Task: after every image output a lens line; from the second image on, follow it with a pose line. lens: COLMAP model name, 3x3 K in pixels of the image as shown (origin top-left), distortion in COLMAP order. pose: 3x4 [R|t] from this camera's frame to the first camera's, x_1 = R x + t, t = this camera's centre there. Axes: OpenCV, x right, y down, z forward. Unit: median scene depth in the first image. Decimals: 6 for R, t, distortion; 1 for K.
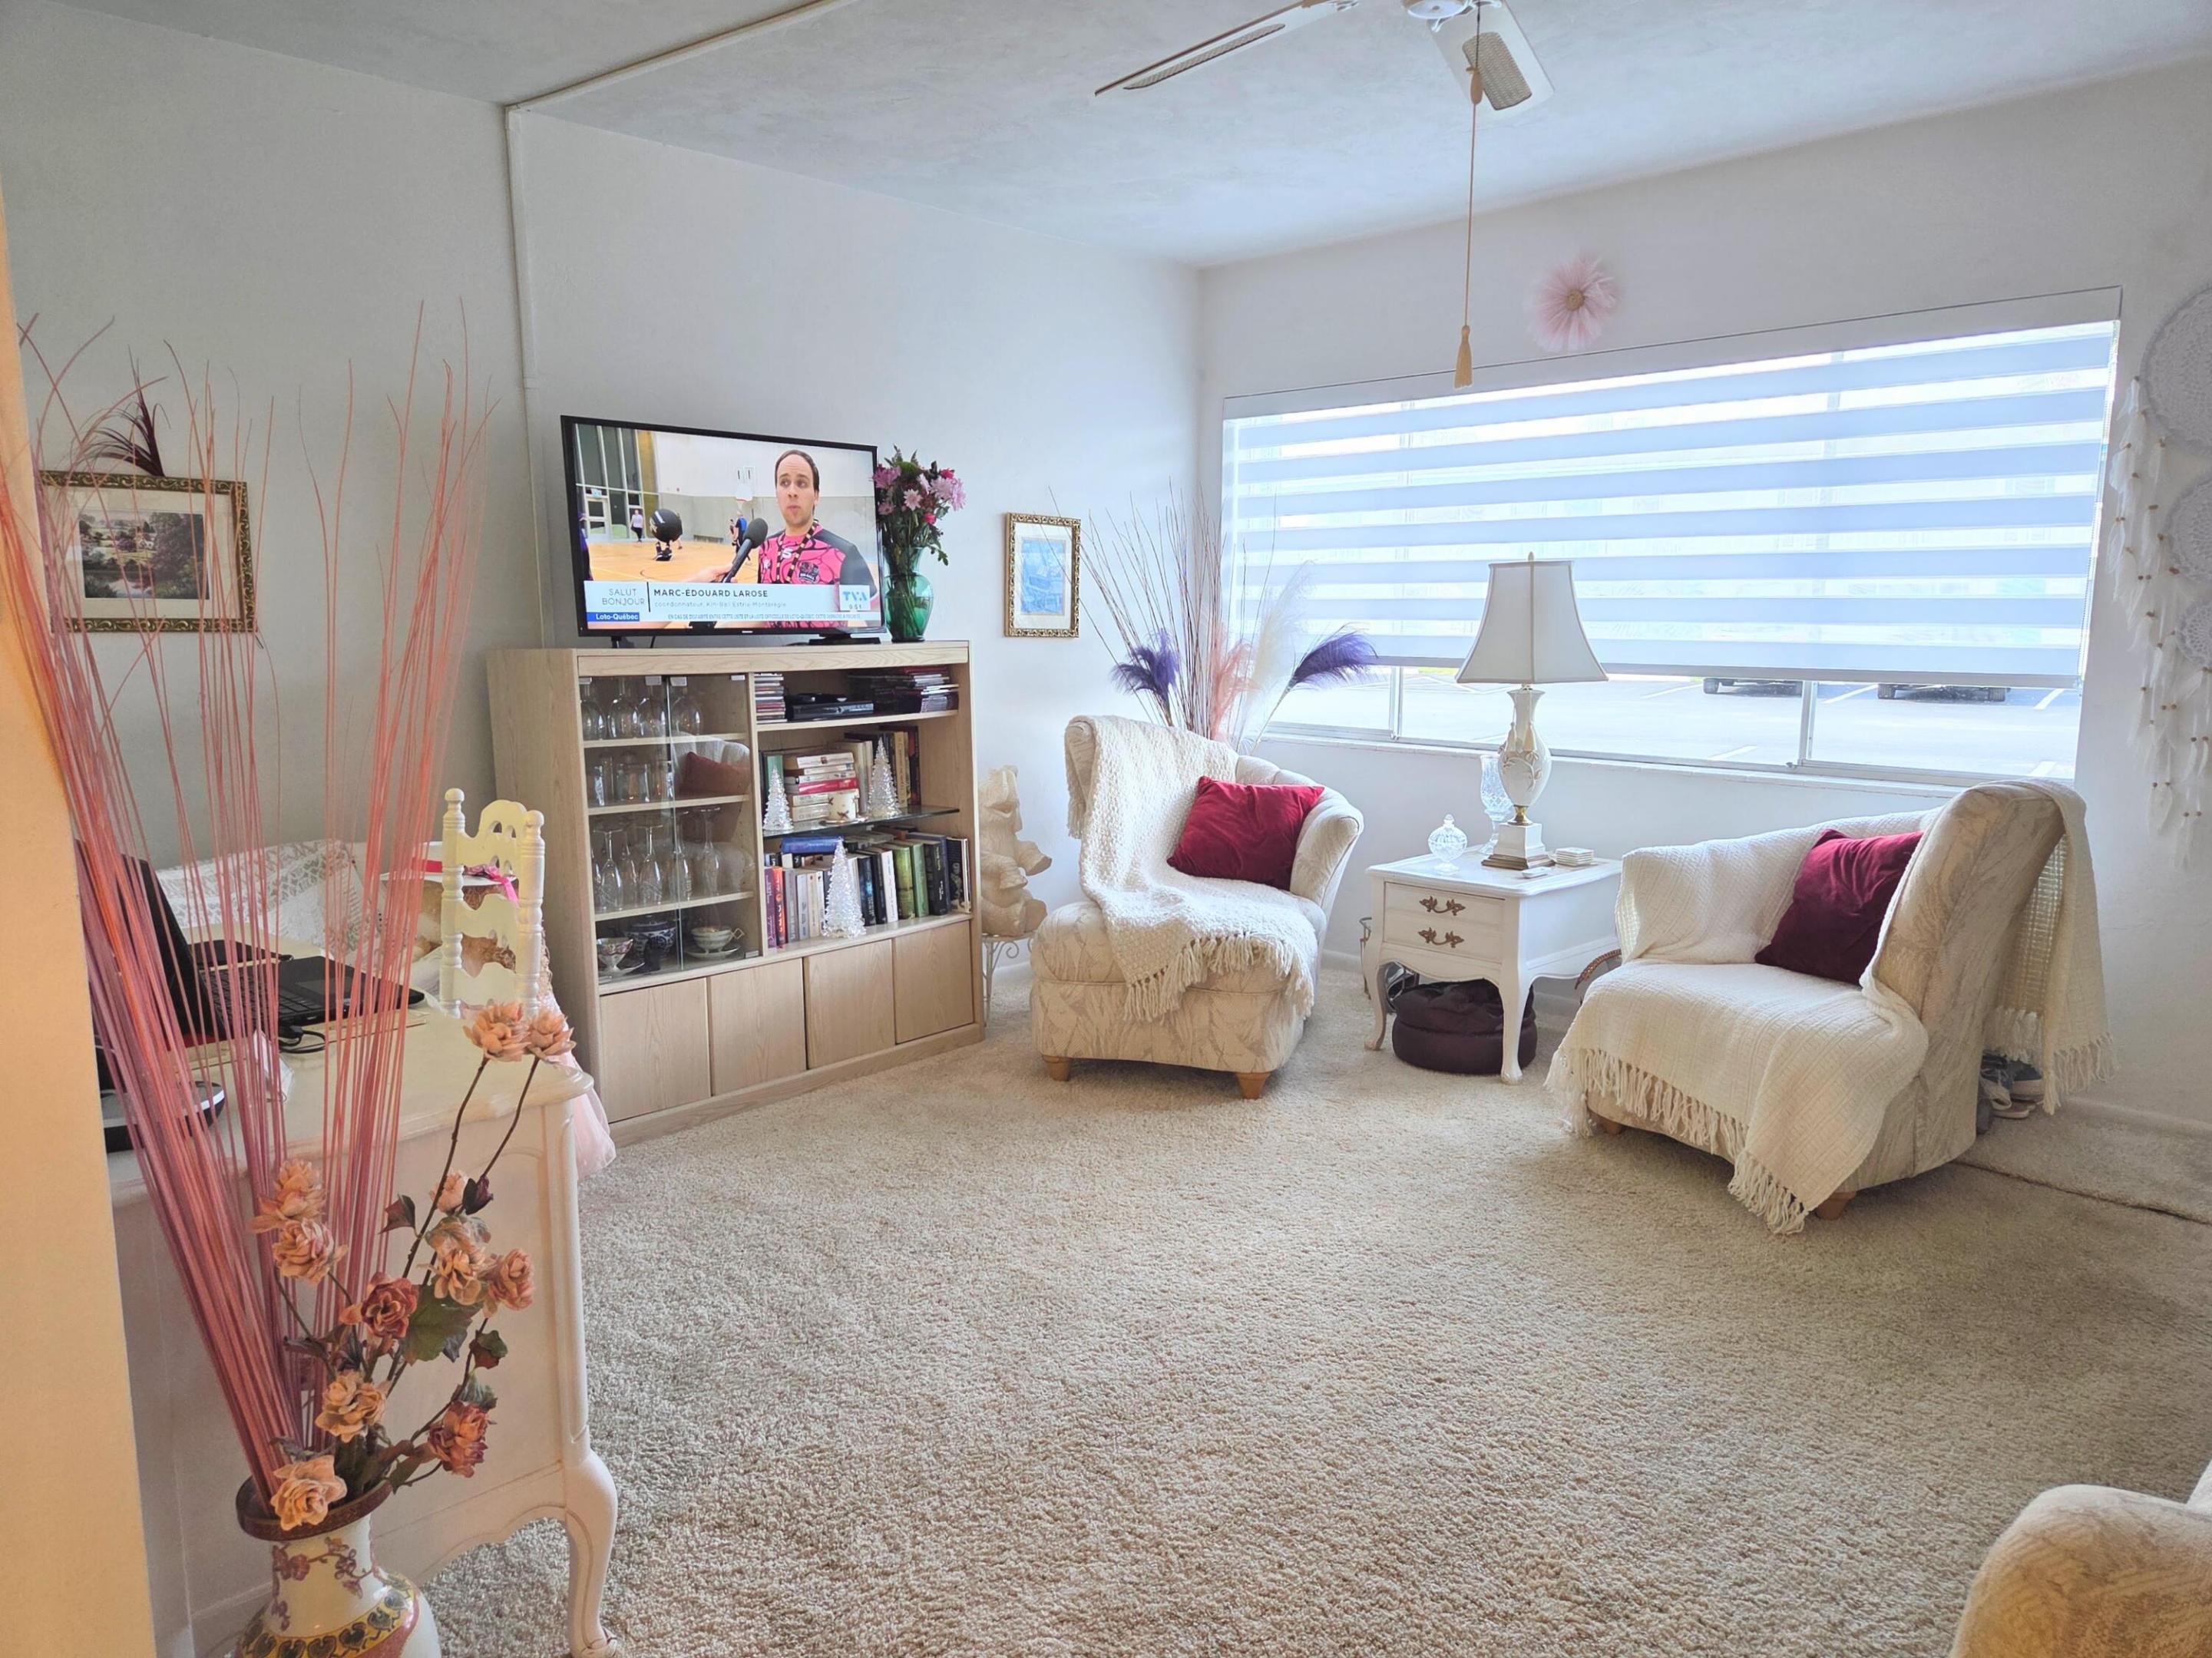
lens RADIAL K [[1490.0, 0, 1106.0], [0, 1490.0, 829.0], [0, 0, 1]] dist [0.067506, -0.049666]
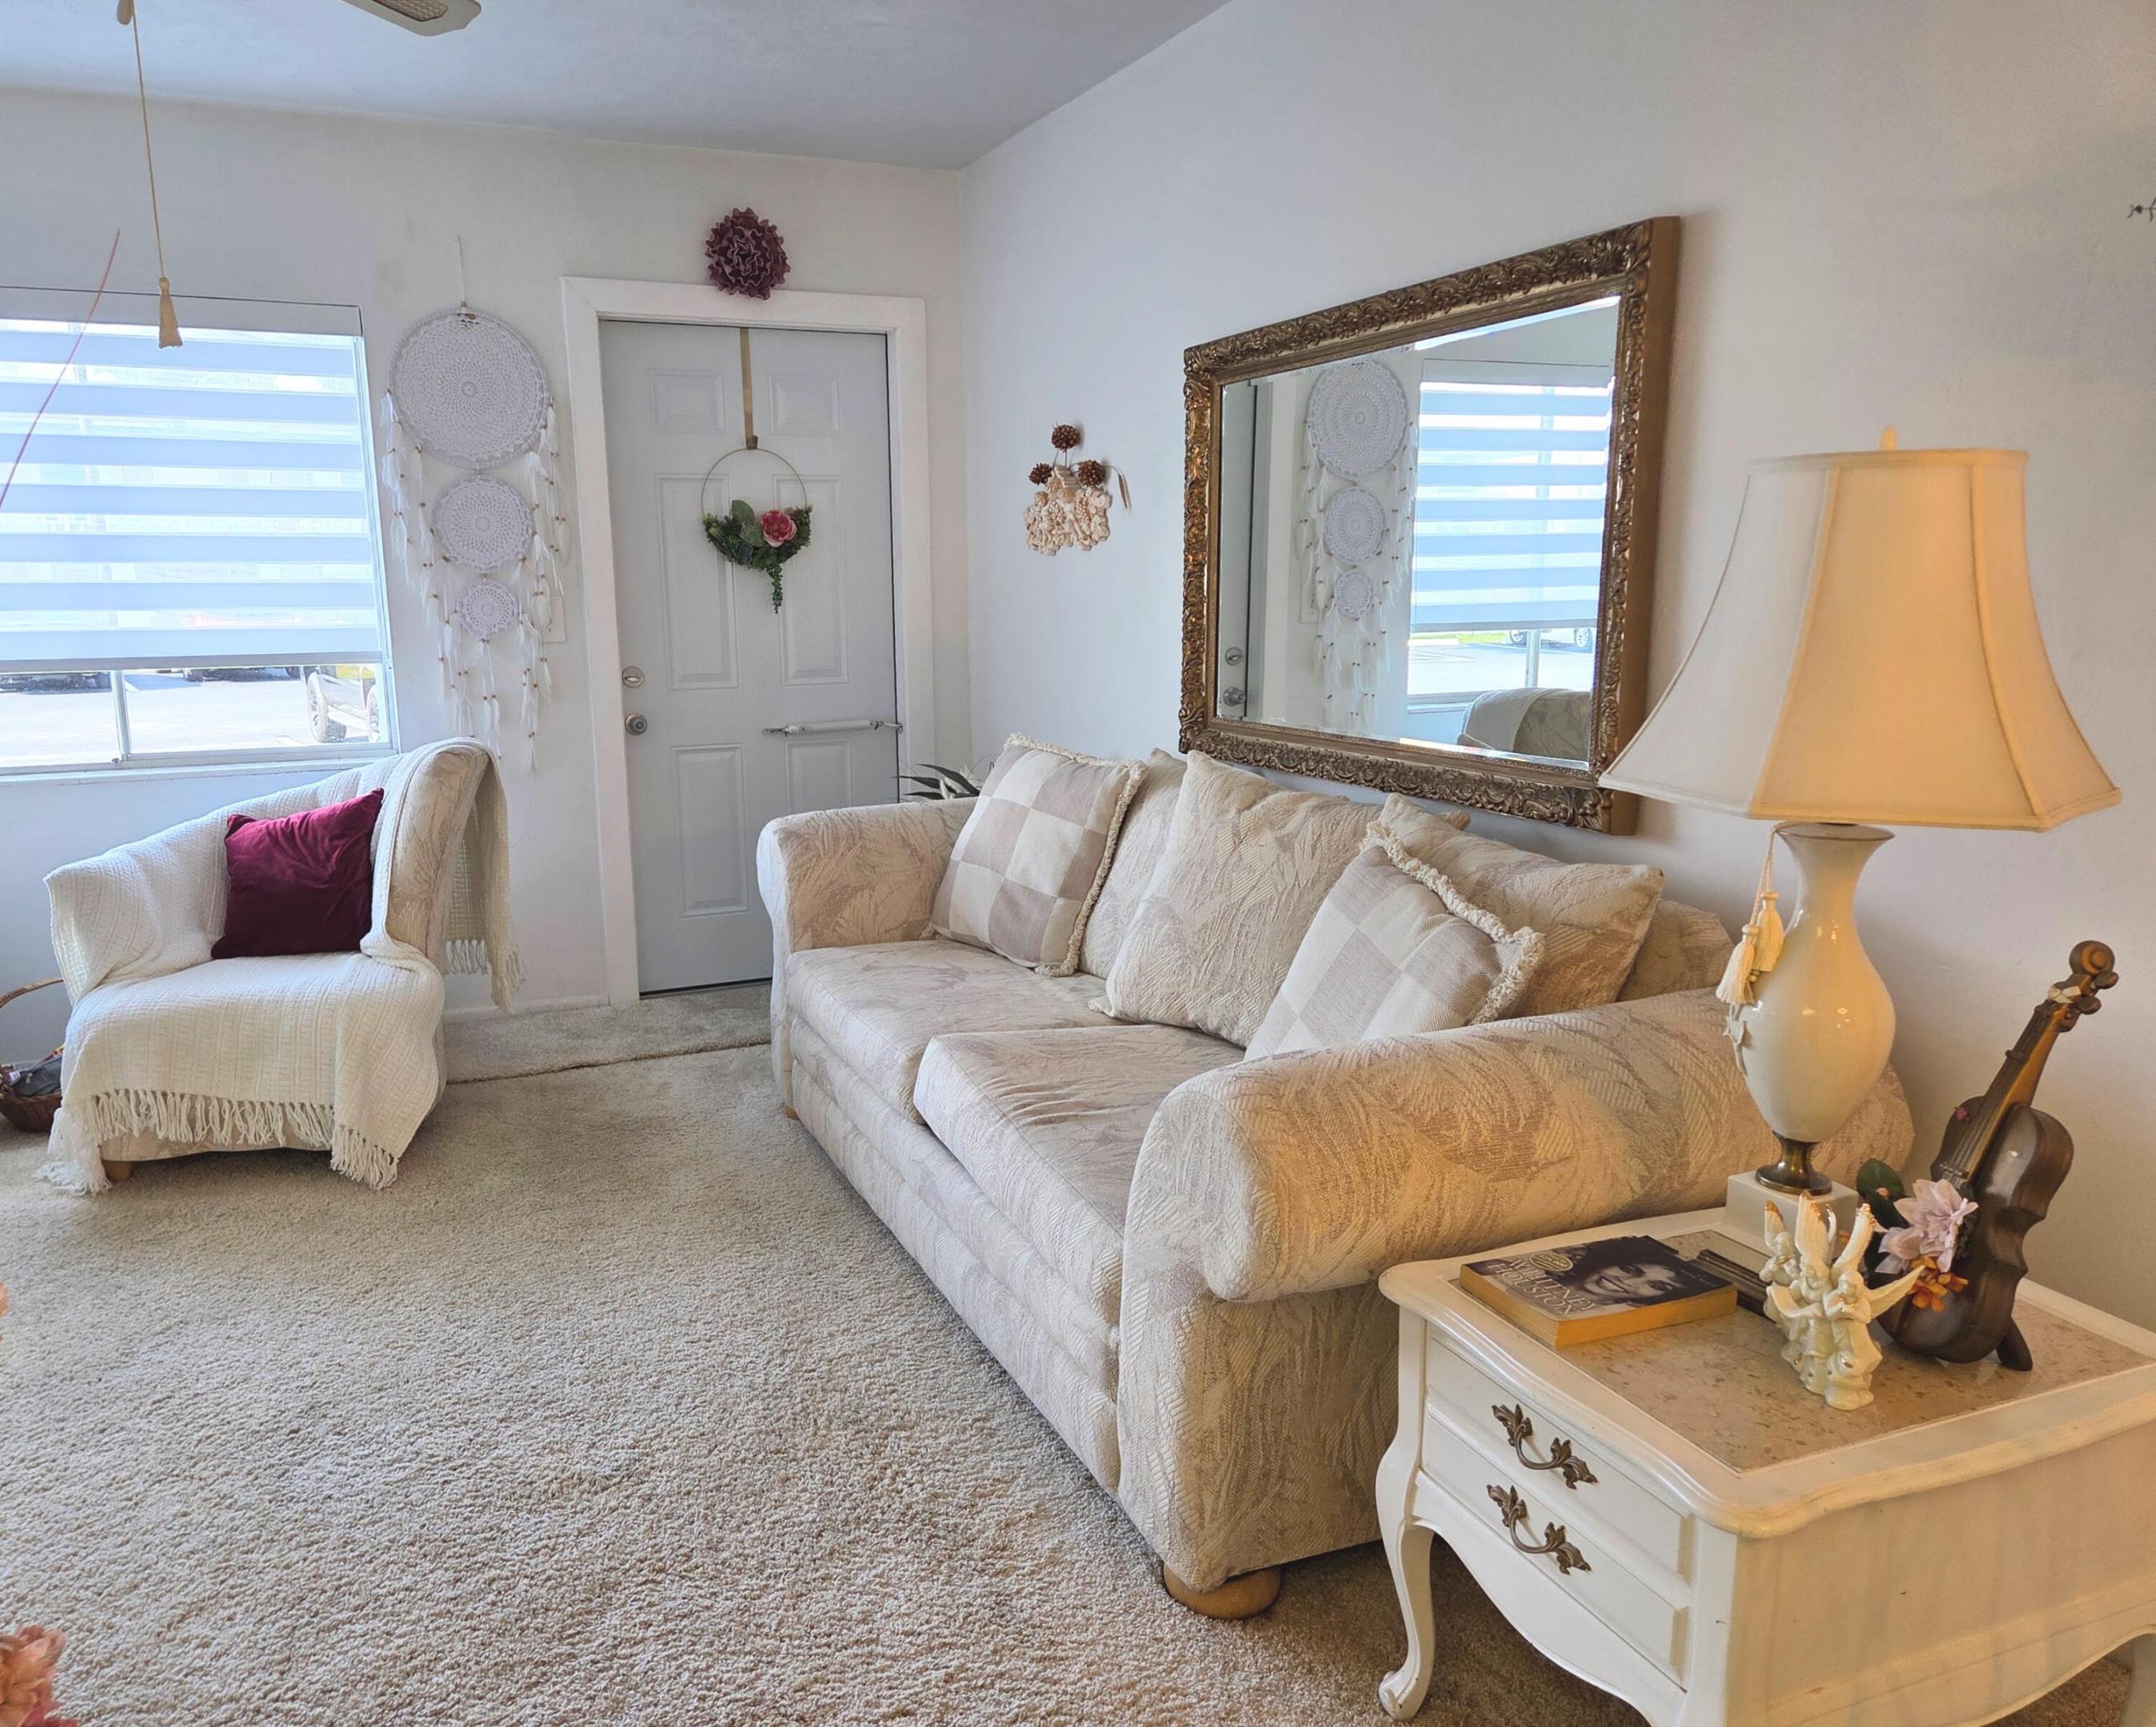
lens RADIAL K [[1542.8, 0, 1027.5], [0, 1542.8, 874.5], [0, 0, 1]] dist [0.015140, -0.004200]
pose [[0.378830, -0.182671, 0.907259, -0.288702], [0.150588, 0.979429, 0.134323, -0.021877], [-0.913133, 0.085737, 0.398545, 0.123039]]
